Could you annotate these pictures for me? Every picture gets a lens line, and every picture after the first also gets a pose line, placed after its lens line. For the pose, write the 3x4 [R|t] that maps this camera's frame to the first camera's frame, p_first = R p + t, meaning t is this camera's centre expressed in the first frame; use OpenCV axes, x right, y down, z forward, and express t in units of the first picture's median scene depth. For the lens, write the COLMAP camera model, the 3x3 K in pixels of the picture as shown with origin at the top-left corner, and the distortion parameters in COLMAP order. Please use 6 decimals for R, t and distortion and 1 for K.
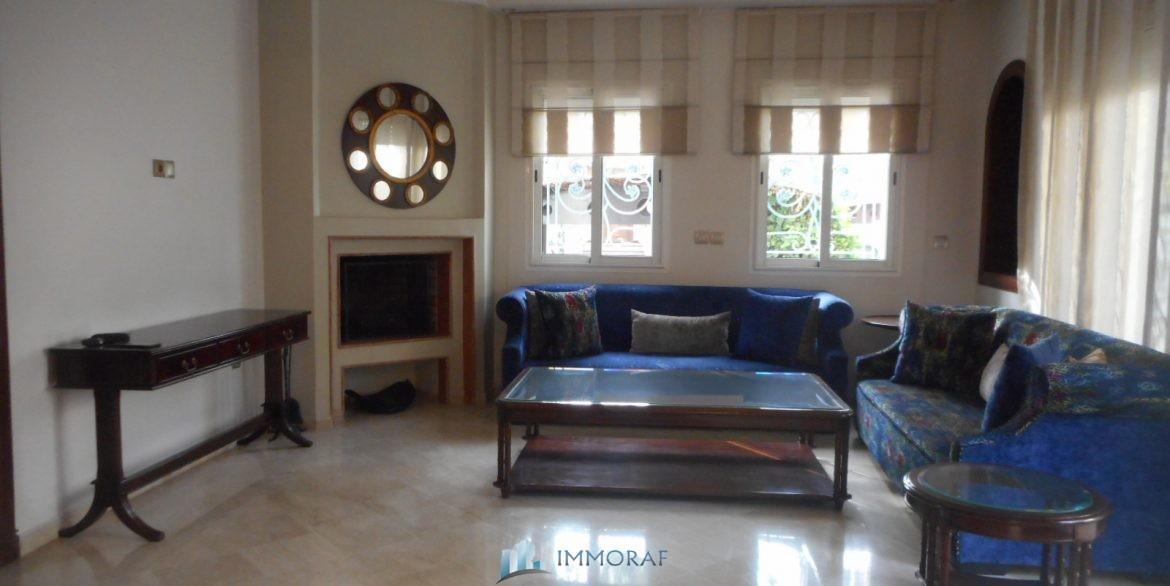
lens RADIAL K [[877.8, 0, 585.0], [0, 877.8, 293.0], [0, 0, 1]] dist [-0.008051, -0.001109]
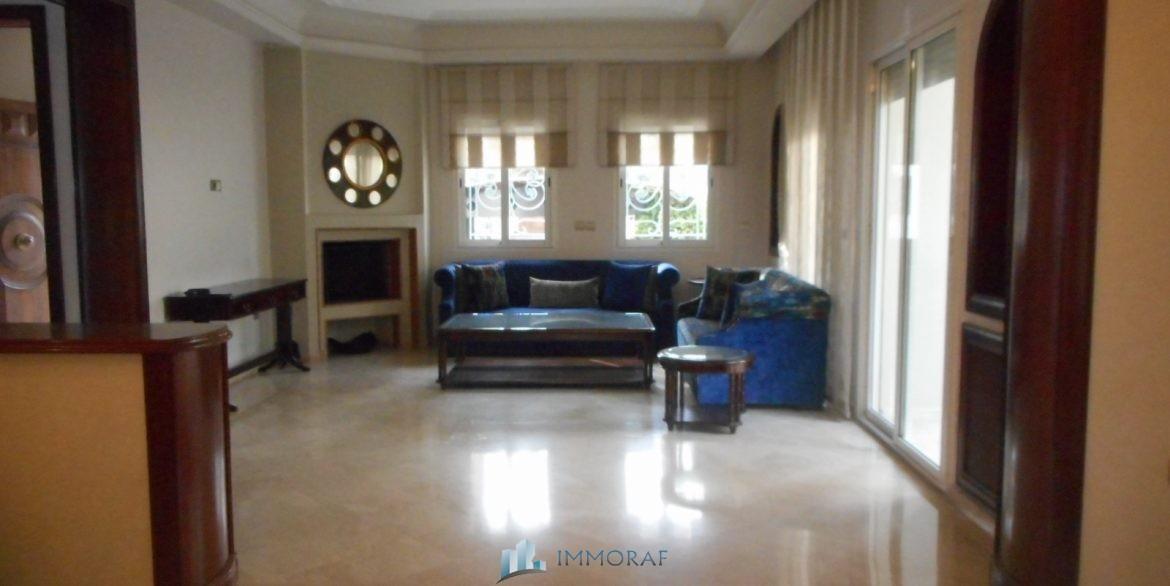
lens RADIAL K [[877.8, 0, 585.0], [0, 877.8, 293.0], [0, 0, 1]] dist [-0.008051, -0.001109]
pose [[0.996846, -0.020010, 0.076793, 0.032417], [0.019194, 0.999751, 0.011358, 0.030558], [-0.077001, -0.009848, 0.996982, -0.425664]]
